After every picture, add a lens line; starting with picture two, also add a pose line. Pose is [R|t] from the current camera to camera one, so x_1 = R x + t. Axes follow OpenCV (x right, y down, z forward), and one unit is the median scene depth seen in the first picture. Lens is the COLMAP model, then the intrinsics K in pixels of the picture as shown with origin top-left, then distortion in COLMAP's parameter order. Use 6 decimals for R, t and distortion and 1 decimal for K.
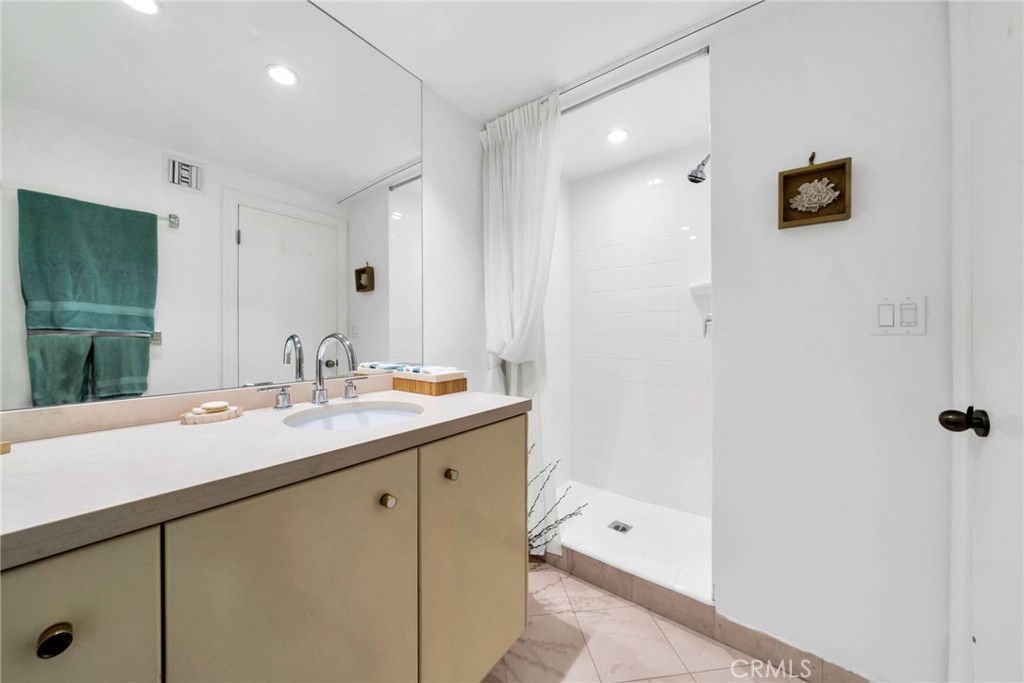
lens RADIAL K [[359.8, 0, 514.0], [0, 359.8, 334.9], [0, 0, 1]] dist [0.000160, 0.000057]
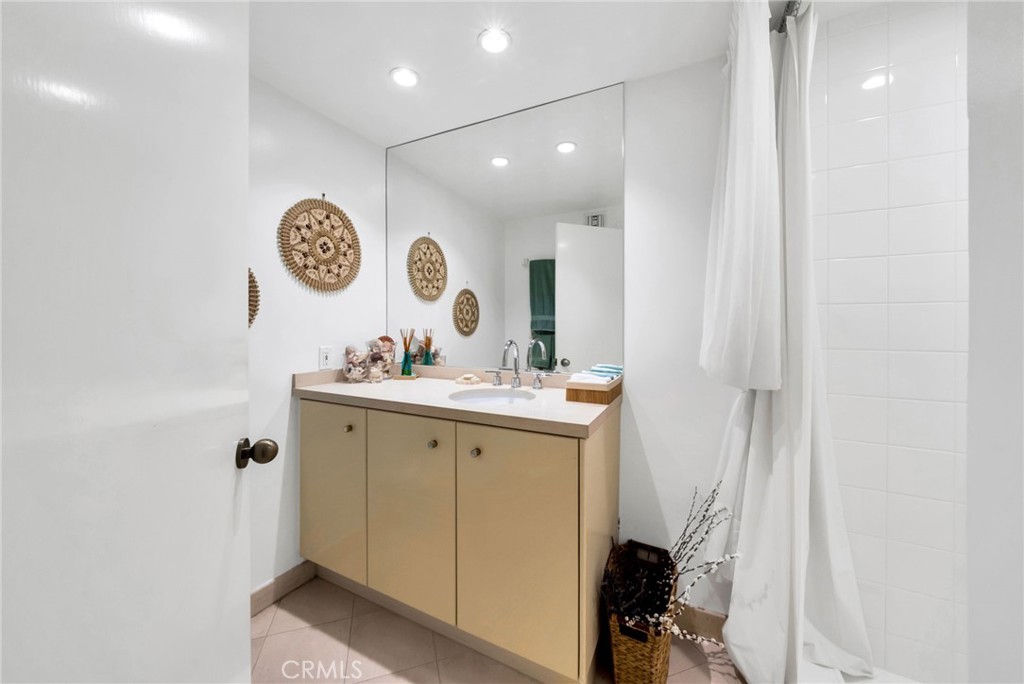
lens RADIAL K [[359.8, 0, 514.0], [0, 359.8, 335.4], [0, 0, 1]] dist [0.000160, 0.000057]
pose [[0.190193, 0.040298, -0.980919, 0.973778], [0.015935, 0.998899, 0.044126, -0.095696], [0.981617, -0.024024, 0.189342, 0.735960]]
